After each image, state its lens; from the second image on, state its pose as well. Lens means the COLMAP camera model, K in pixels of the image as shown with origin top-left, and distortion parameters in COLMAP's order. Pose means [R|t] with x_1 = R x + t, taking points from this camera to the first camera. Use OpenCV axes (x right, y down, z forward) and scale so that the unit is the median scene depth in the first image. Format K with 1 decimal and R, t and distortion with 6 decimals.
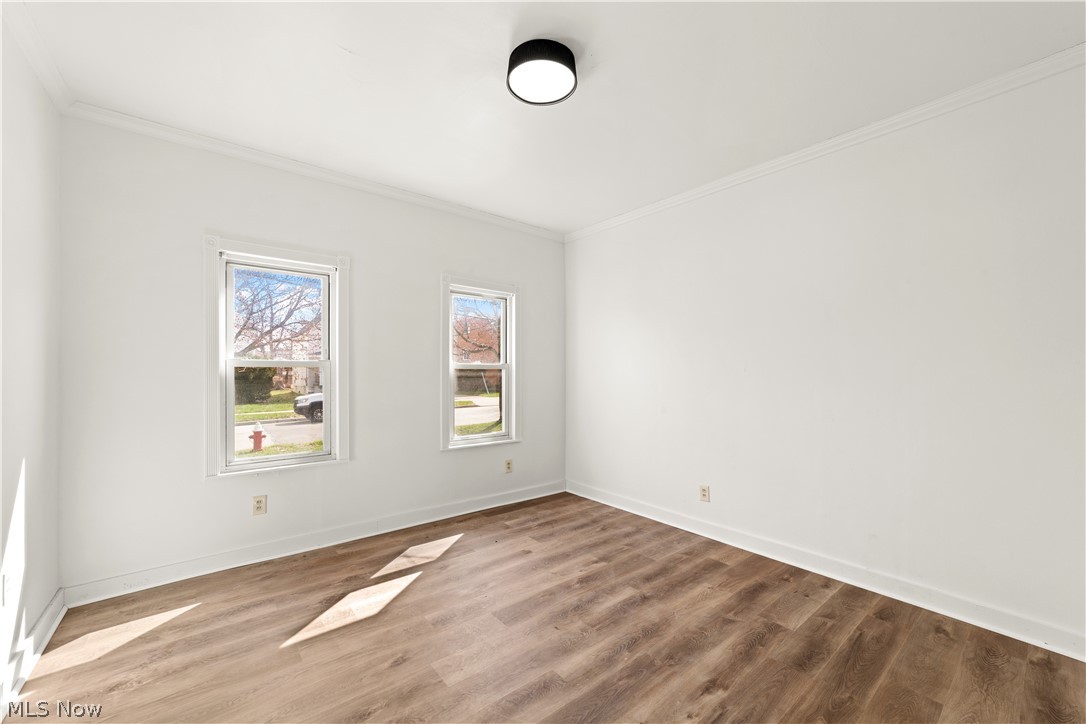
lens RADIAL K [[421.5, 0, 541.5], [0, 421.5, 366.1], [0, 0, 1]] dist [-0.009017, 0.005298]
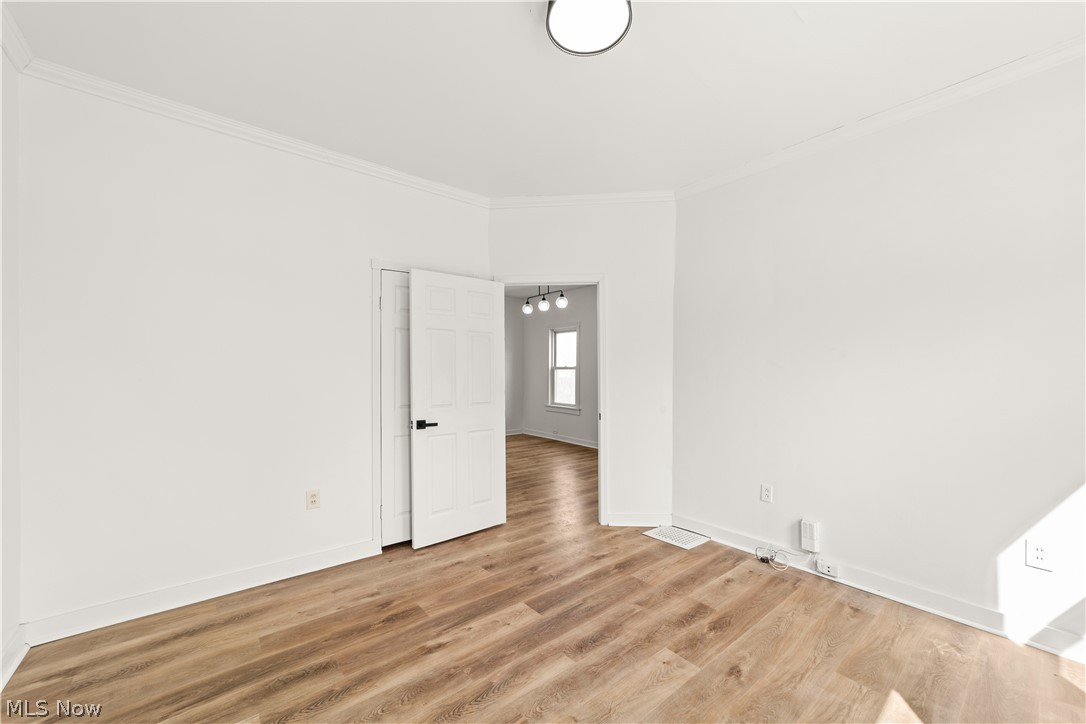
lens RADIAL K [[421.5, 0, 543.2], [0, 421.5, 373.4], [0, 0, 1]] dist [-0.009017, 0.005298]
pose [[-0.999980, -0.002612, -0.005750, 0.082884], [-0.002542, 0.999924, -0.012097, 0.024443], [0.005781, -0.012082, -0.999910, 1.496622]]
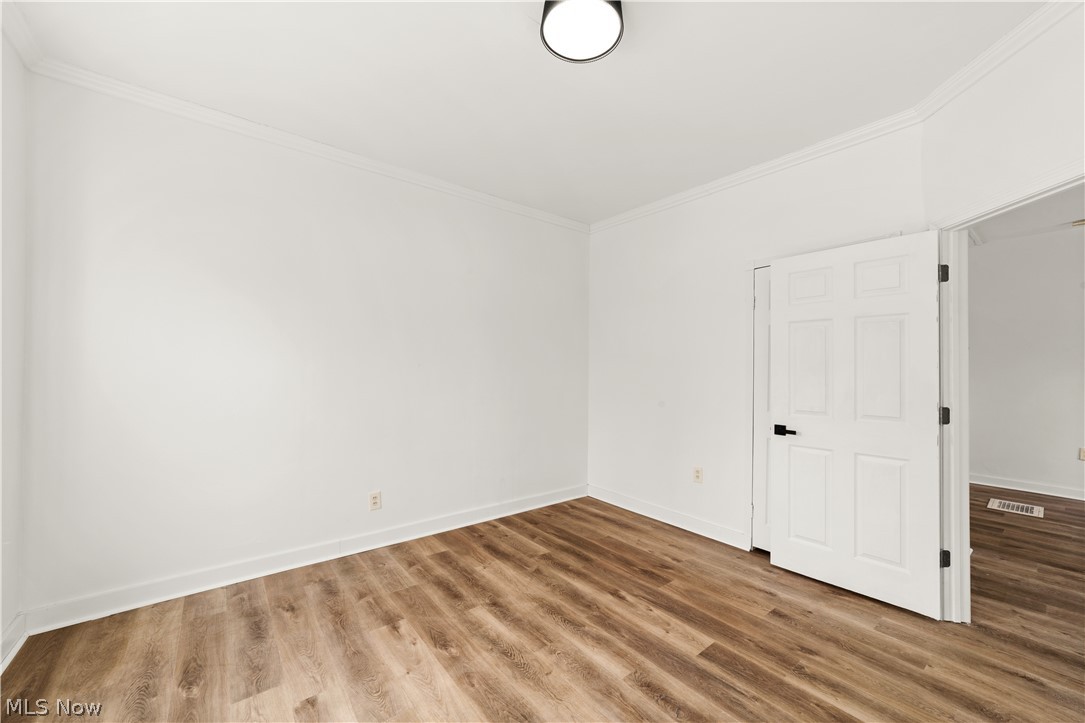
lens RADIAL K [[421.1, 0, 537.9], [0, 421.1, 367.6], [0, 0, 1]] dist [-0.009017, 0.005298]
pose [[0.012601, 0.001737, 0.999919, -0.688436], [-0.025592, 0.999671, -0.001414, 0.014385], [-0.999593, -0.025572, 0.012641, 0.883090]]
